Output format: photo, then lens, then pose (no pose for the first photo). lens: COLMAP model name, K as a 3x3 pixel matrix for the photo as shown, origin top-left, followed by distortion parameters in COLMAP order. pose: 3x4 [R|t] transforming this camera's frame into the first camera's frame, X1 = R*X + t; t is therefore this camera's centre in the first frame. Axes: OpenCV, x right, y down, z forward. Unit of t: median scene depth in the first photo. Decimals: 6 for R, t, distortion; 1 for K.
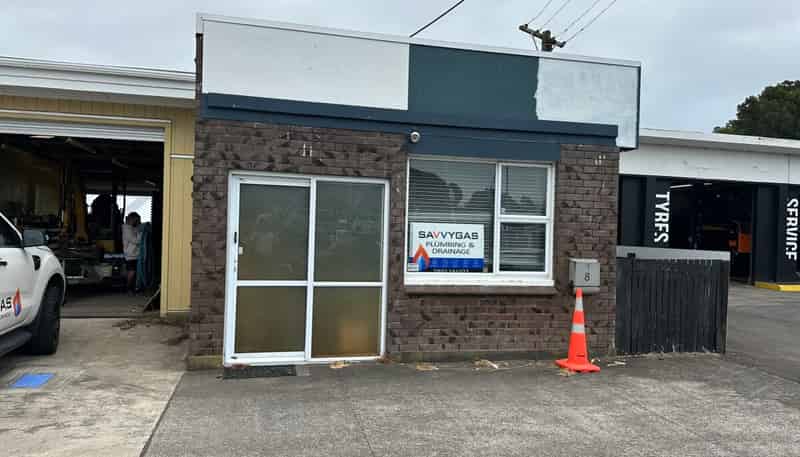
lens RADIAL K [[560.2, 0, 400.0], [0, 560.2, 228.5], [0, 0, 1]] dist [0.126790, -0.164255]
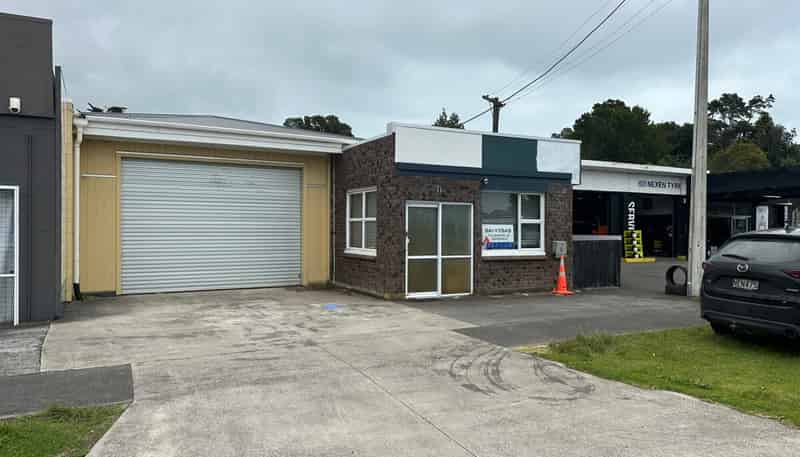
lens RADIAL K [[560.2, 0, 400.0], [0, 560.2, 228.5], [0, 0, 1]] dist [0.126790, -0.164255]
pose [[0.969233, -0.021902, 0.245170, -0.746361], [0.020123, 0.999750, 0.009759, -0.021970], [-0.245322, -0.004525, 0.969431, -0.834252]]
